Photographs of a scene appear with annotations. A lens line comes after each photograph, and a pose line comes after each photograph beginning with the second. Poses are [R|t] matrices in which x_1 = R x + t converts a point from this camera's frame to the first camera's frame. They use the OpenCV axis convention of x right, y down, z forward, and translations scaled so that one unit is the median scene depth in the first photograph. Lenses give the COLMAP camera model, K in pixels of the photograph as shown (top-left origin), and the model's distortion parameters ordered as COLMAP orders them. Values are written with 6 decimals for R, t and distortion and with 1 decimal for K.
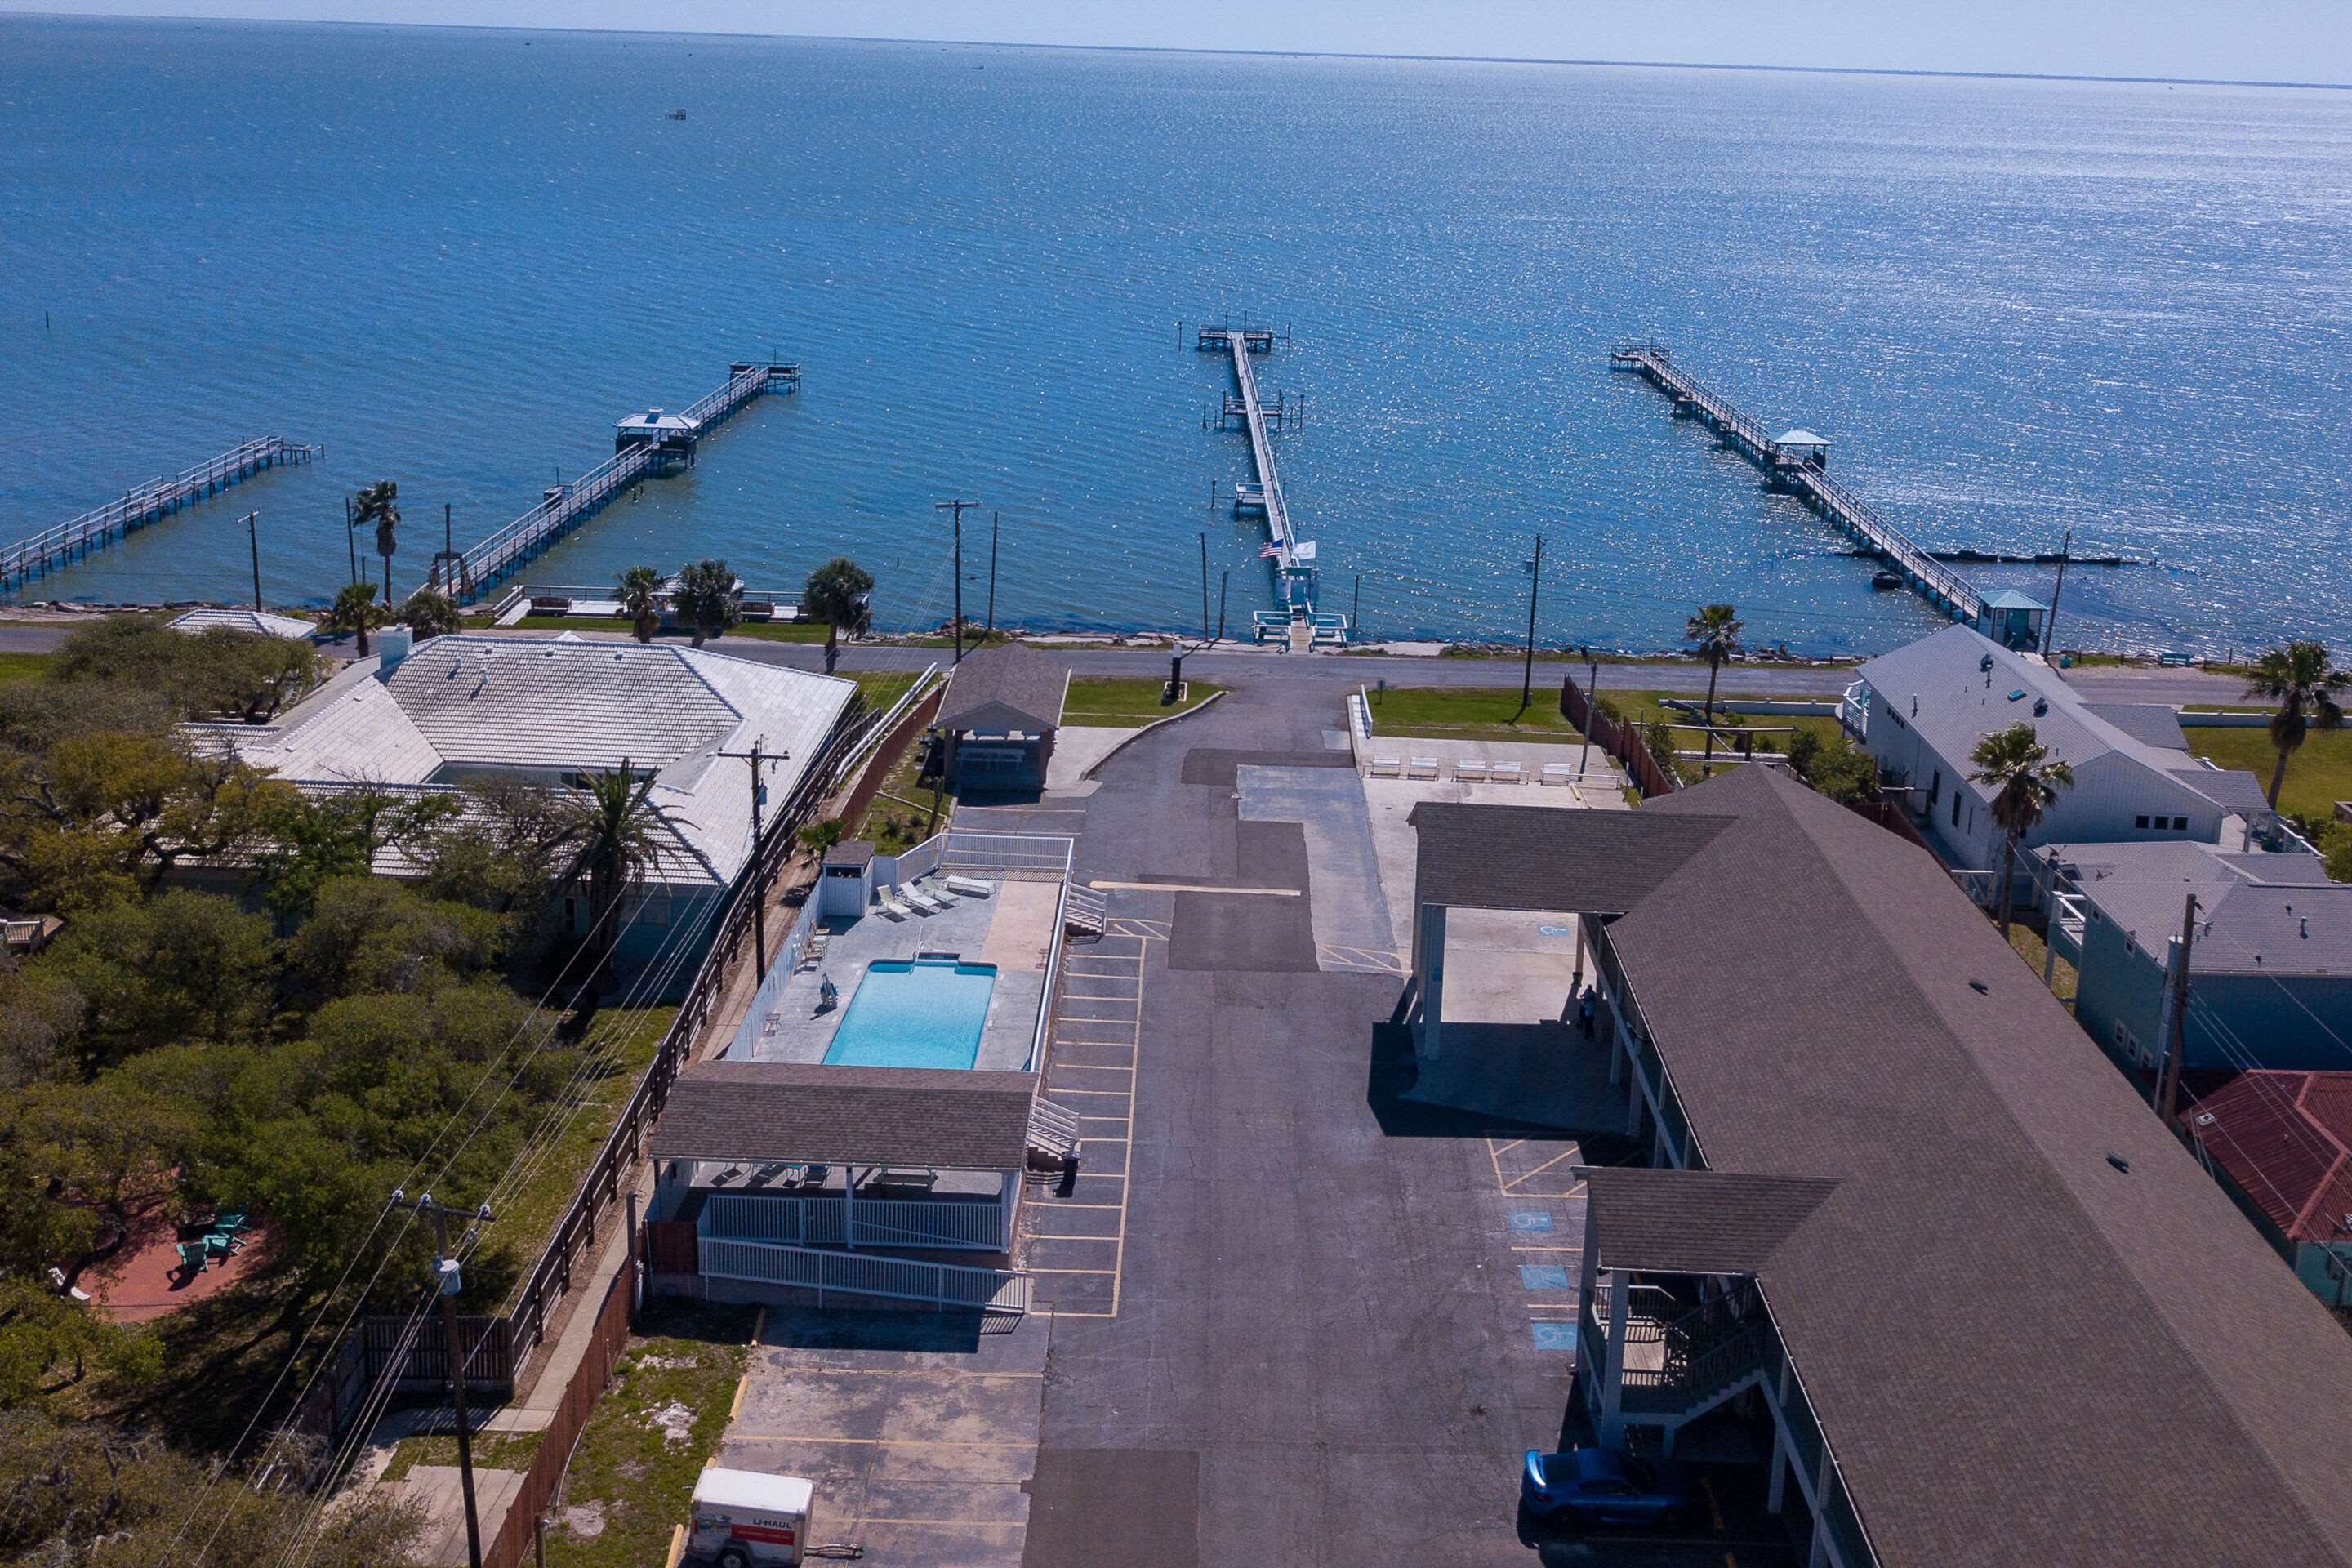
lens RADIAL K [[2194.1, 0, 1195.3], [0, 2194.1, 618.6], [0, 0, 1]] dist [0.034507, -0.013148]
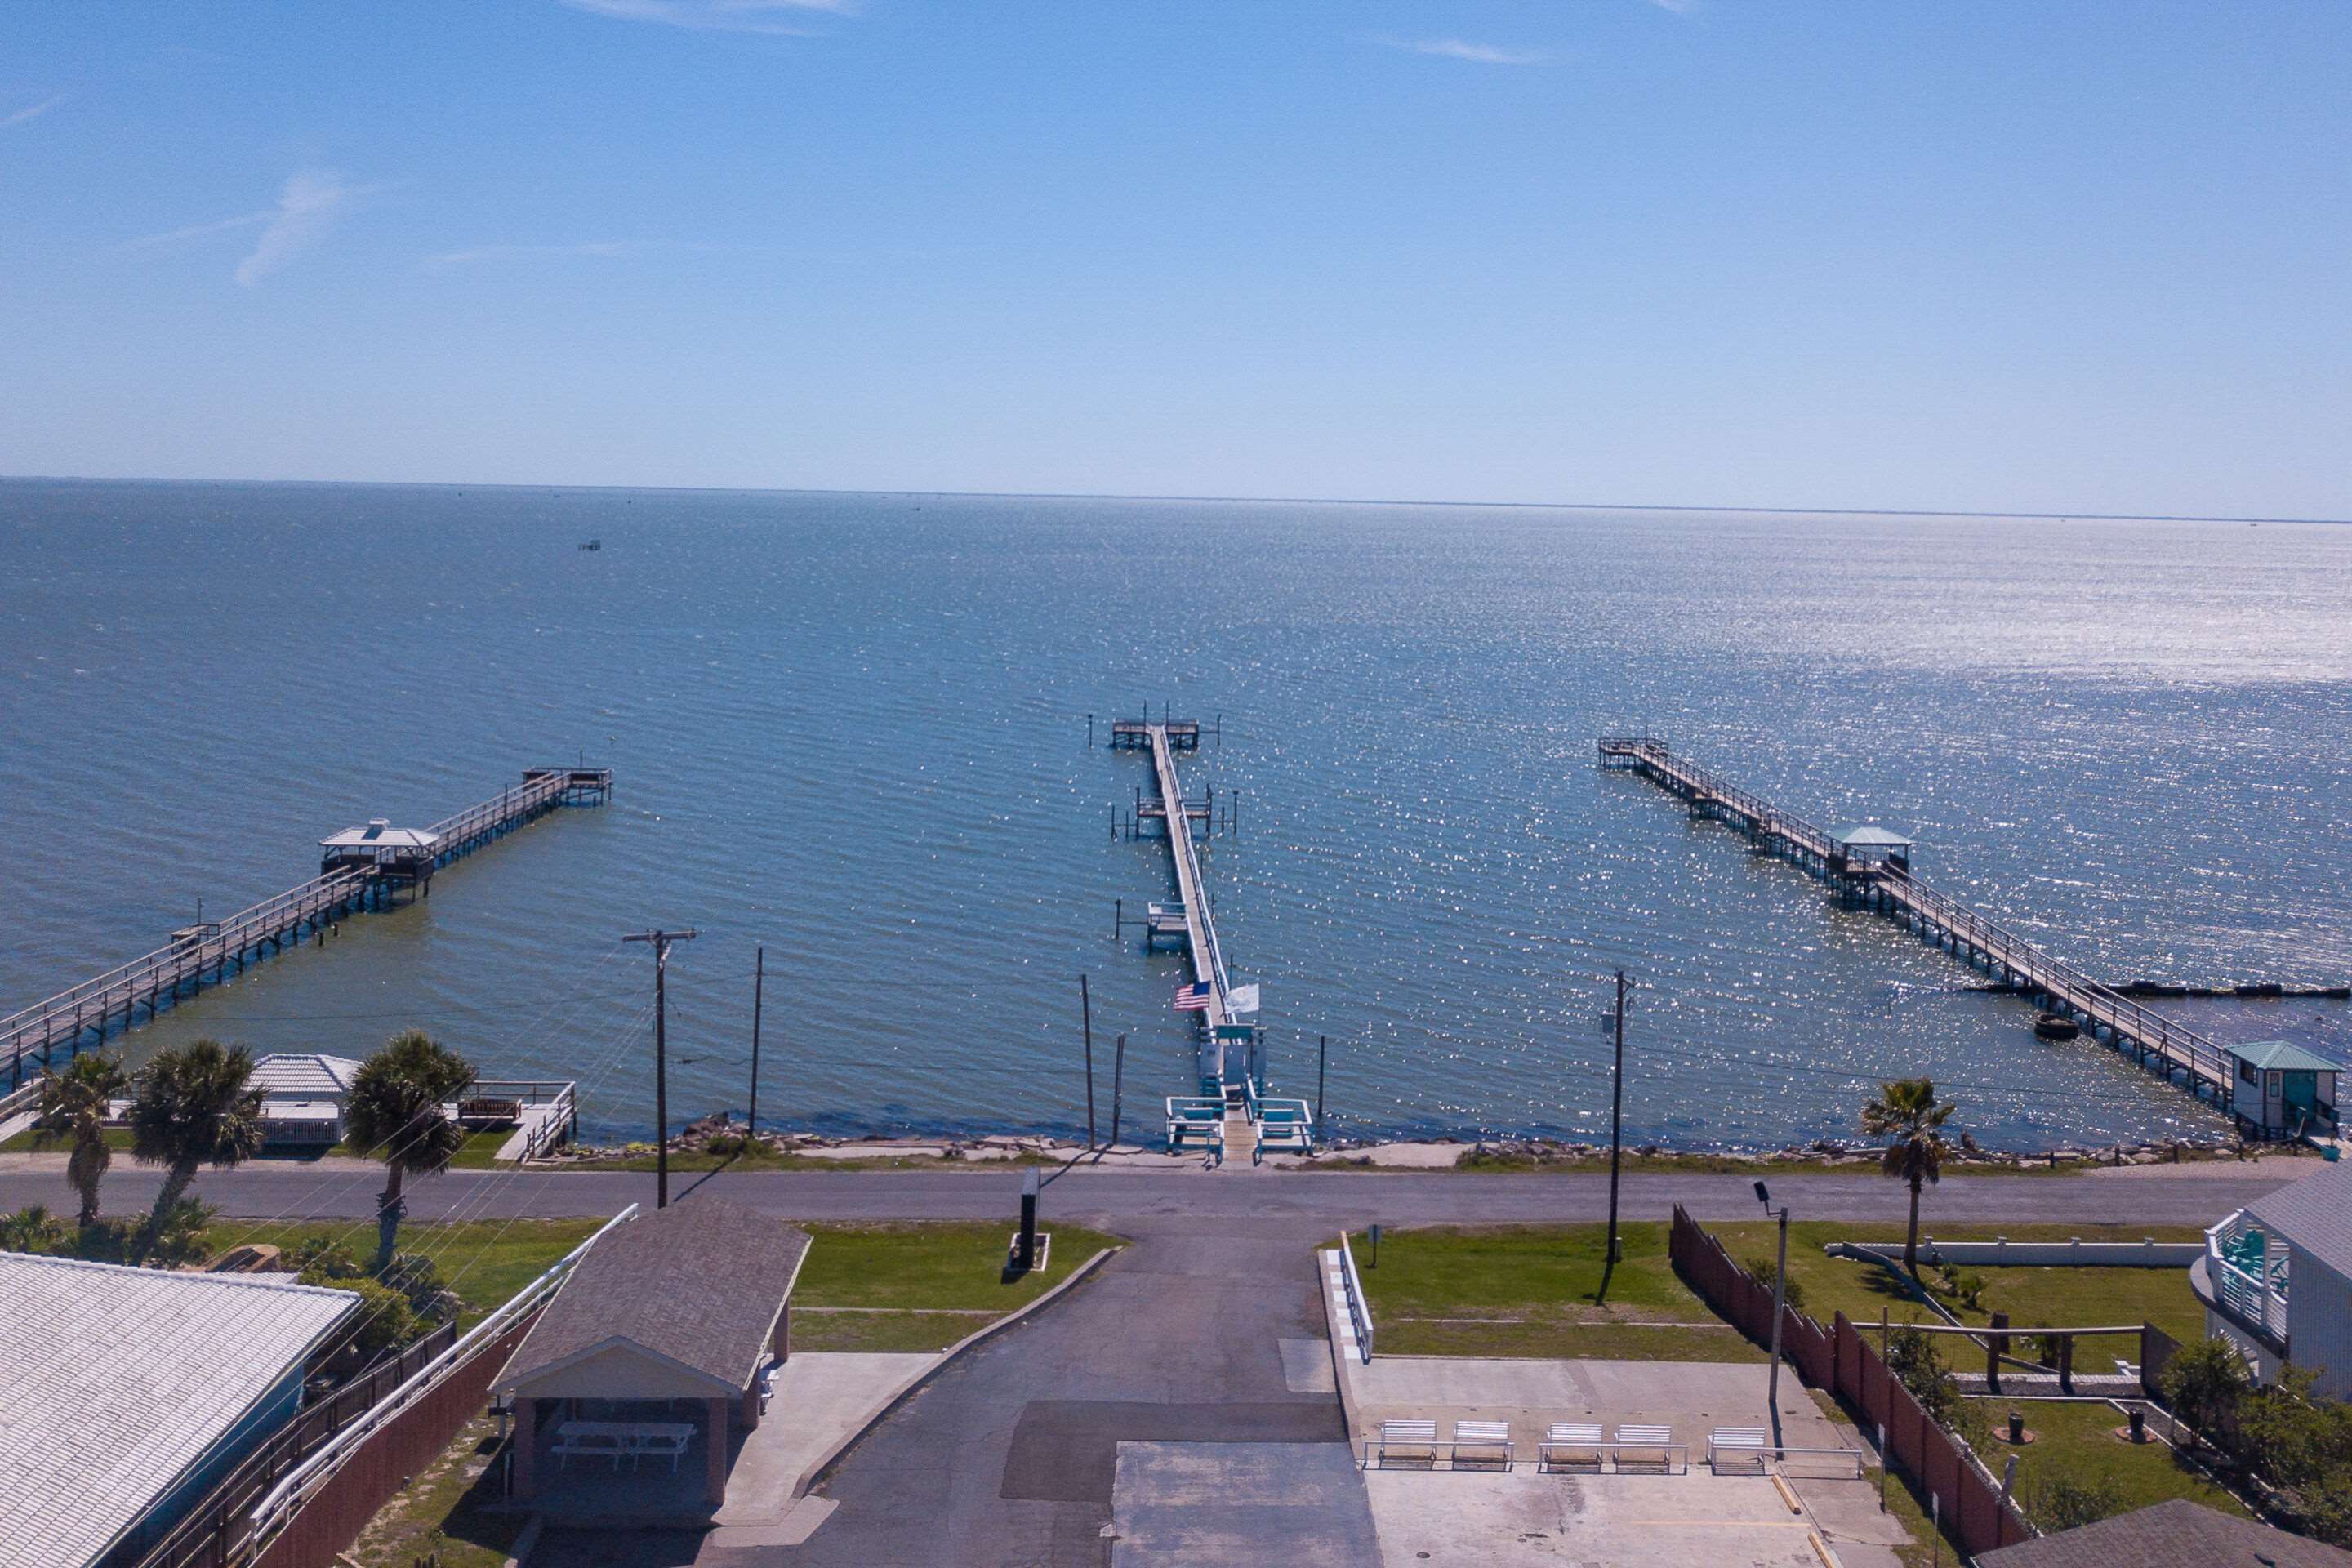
lens RADIAL K [[2169.3, 0, 1216.5], [0, 2169.3, 521.1], [0, 0, 1]] dist [-0.007315, -0.005146]
pose [[0.999184, -0.009541, 0.039236, 0.029565], [0.018743, 0.970252, -0.241372, -0.022965], [-0.035766, 0.241911, 0.969639, 0.551698]]
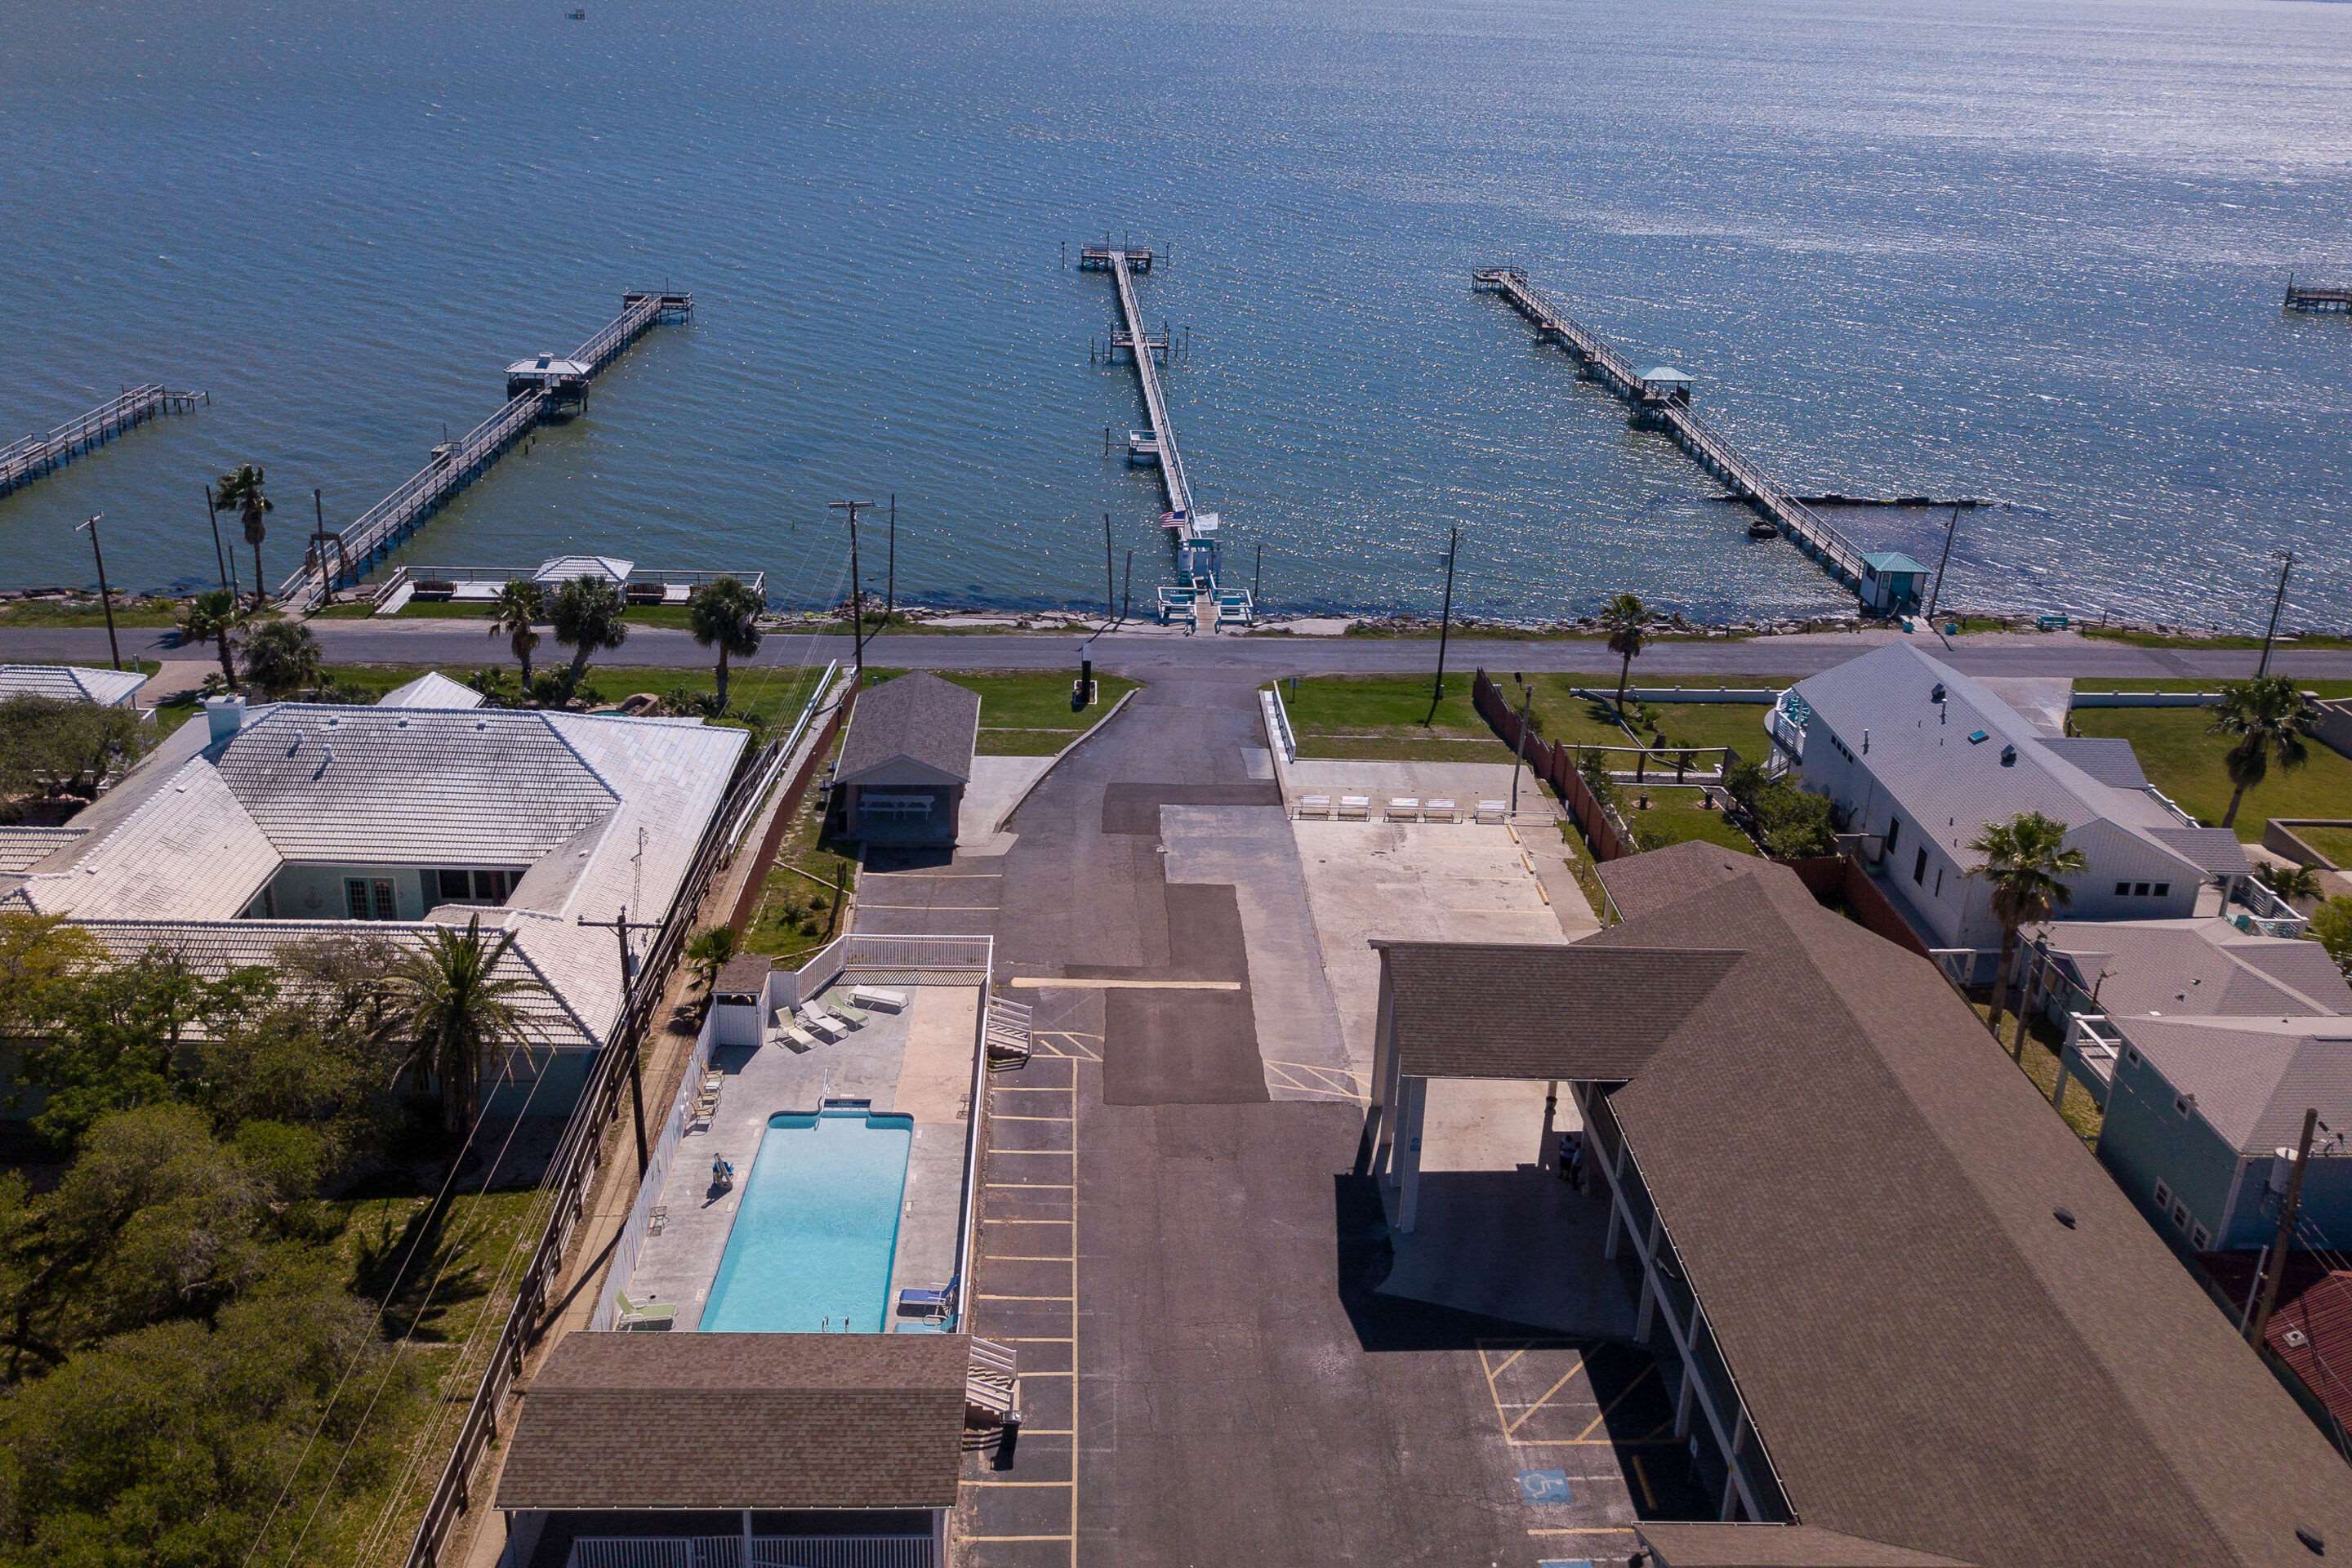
lens RADIAL K [[1906.3, 0, 1184.1], [0, 1906.3, 721.4], [0, 0, 1]] dist [0.027209, -0.017603]
pose [[0.998131, -0.016306, 0.058899, -0.021687], [0.008436, 0.991284, 0.131475, -0.093548], [-0.060529, -0.130733, 0.989568, 0.224147]]
